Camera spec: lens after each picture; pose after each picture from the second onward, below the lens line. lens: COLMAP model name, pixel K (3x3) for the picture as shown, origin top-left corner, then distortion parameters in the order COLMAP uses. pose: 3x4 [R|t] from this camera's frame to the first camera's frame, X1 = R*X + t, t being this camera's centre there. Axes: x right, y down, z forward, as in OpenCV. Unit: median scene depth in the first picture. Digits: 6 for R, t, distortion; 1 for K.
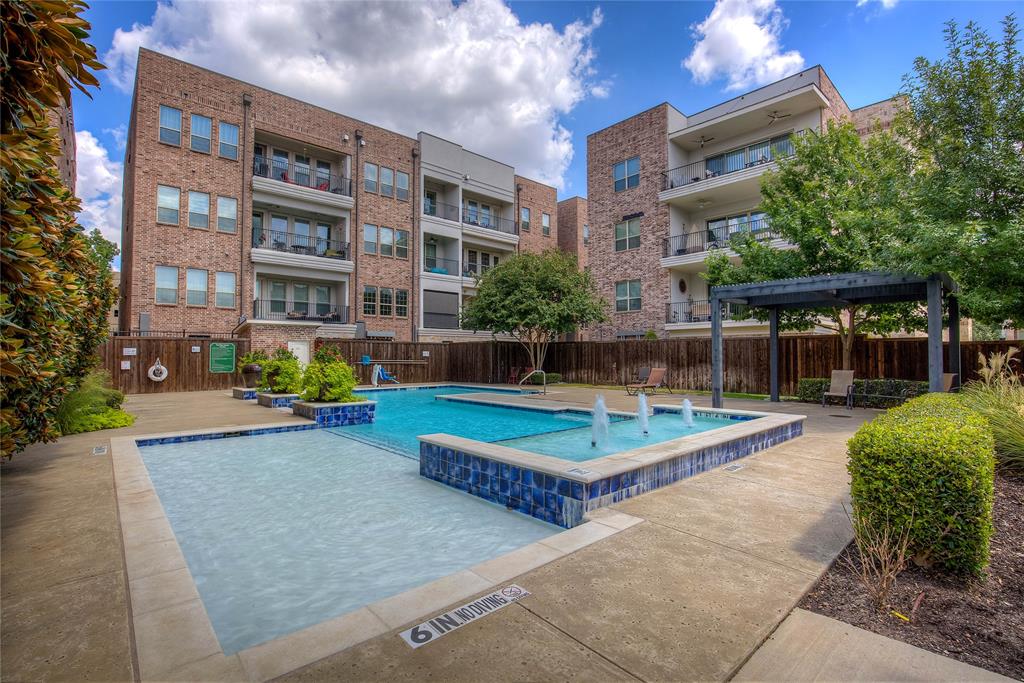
lens RADIAL K [[467.3, 0, 512.8], [0, 467.3, 344.5], [0, 0, 1]] dist [-0.038232, 0.007382]
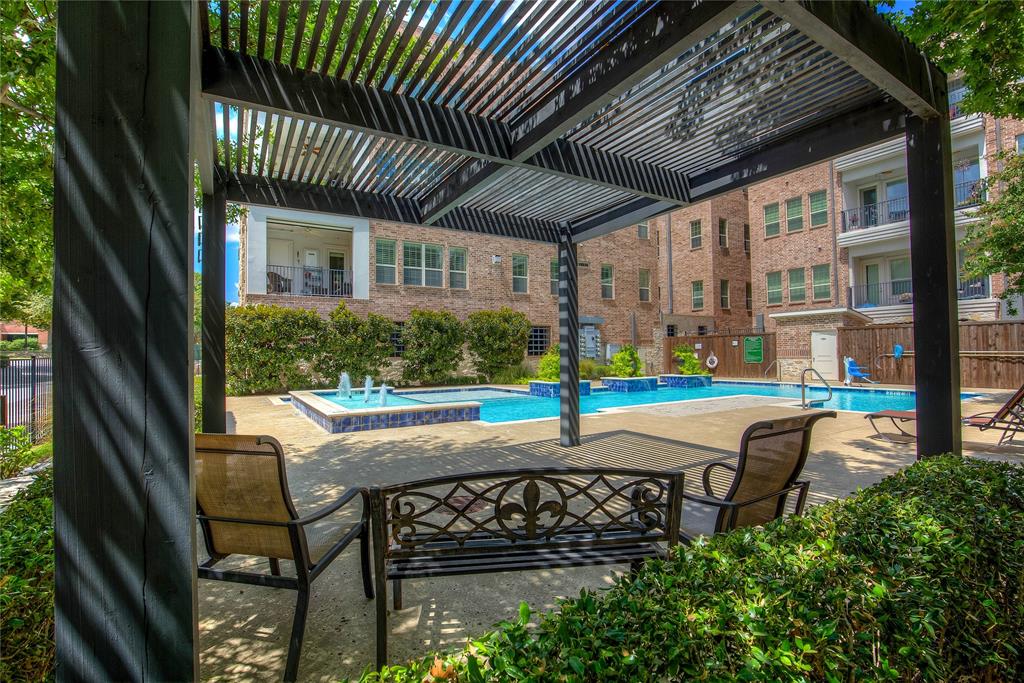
lens RADIAL K [[467.3, 0, 512.8], [0, 467.3, 344.5], [0, 0, 1]] dist [-0.038232, 0.007382]
pose [[-0.186437, -0.015548, -0.982344, 0.572787], [0.038818, 0.998977, -0.023179, 0.017563], [0.981700, -0.042454, -0.185642, 0.583266]]
